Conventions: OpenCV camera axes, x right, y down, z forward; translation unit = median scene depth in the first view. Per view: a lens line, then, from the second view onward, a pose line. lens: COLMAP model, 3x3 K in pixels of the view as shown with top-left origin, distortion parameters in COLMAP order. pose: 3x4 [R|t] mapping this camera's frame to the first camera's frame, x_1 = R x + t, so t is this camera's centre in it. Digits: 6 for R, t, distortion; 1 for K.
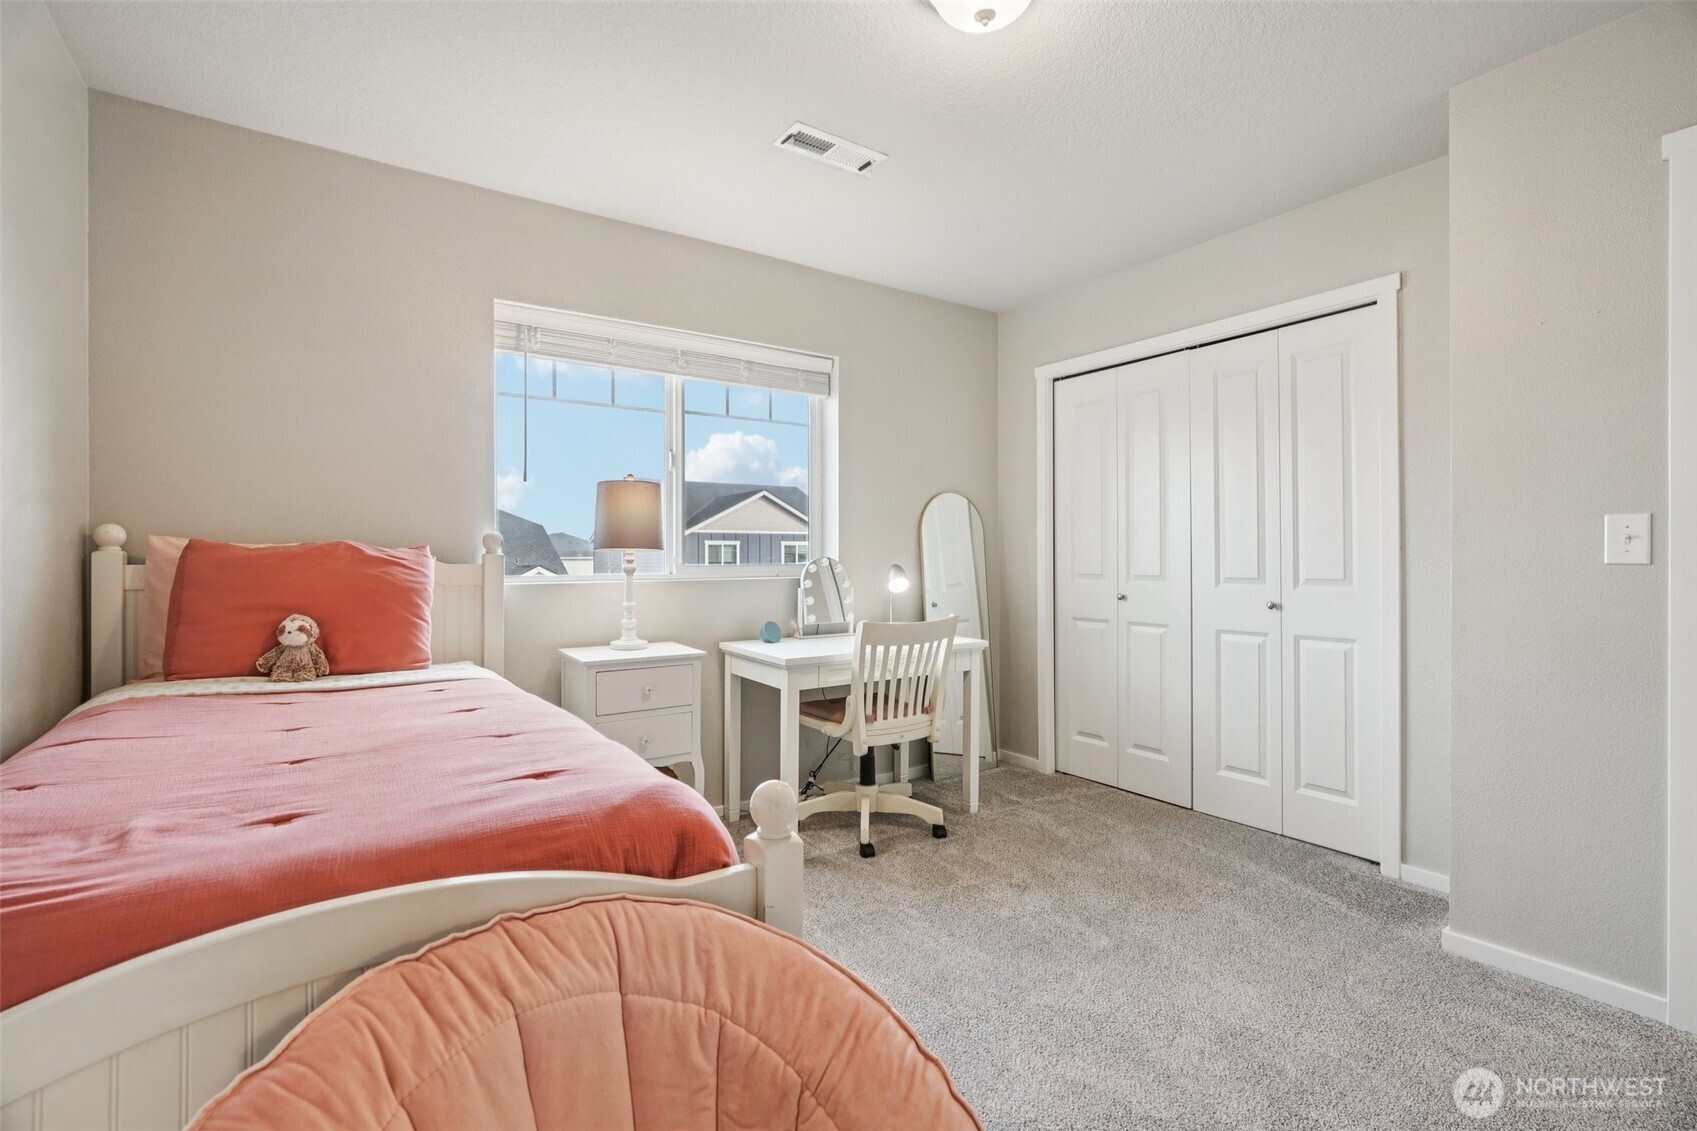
lens RADIAL K [[762.2, 0, 857.4], [0, 762.2, 557.8], [0, 0, 1]] dist [-0.010994, 0.002355]
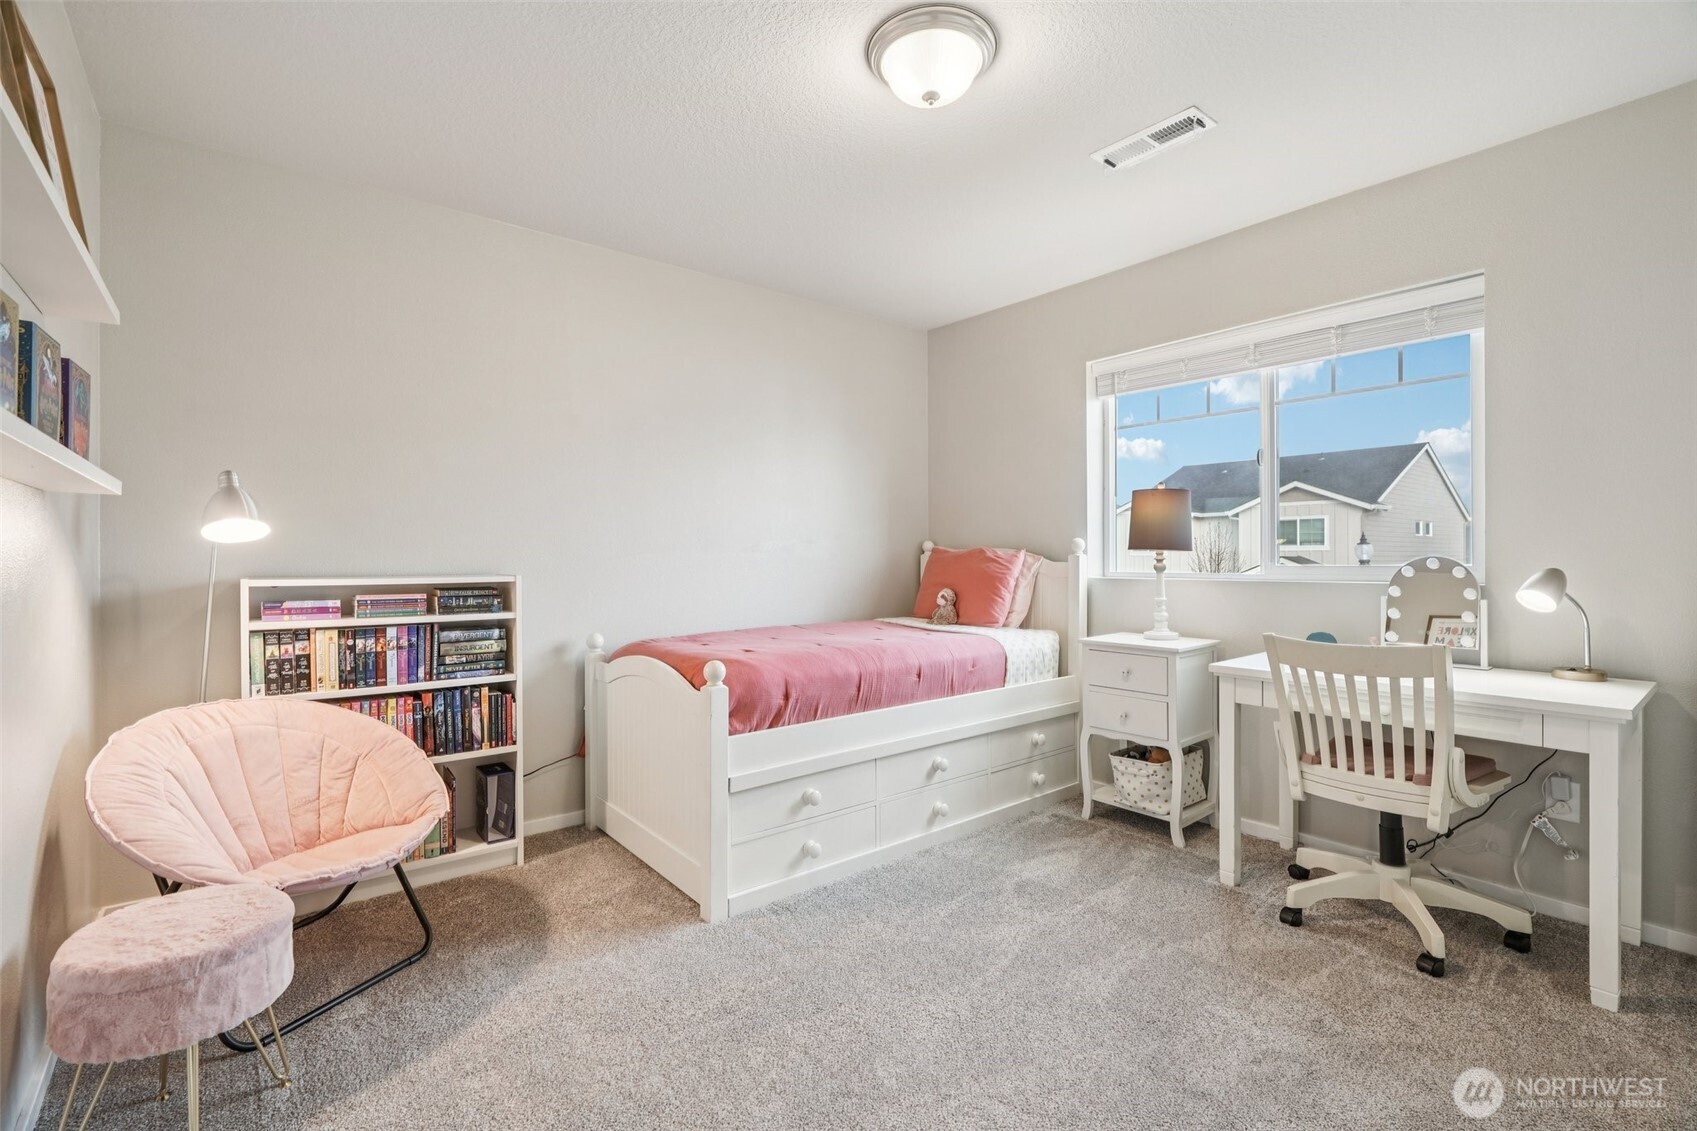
lens RADIAL K [[762.2, 0, 861.0], [0, 762.2, 559.2], [0, 0, 1]] dist [-0.010994, 0.002355]
pose [[0.080296, 0.003548, -0.996765, 0.976837], [0.001707, 0.999992, 0.003697, -0.002680], [0.996770, -0.001999, 0.080289, 0.592937]]
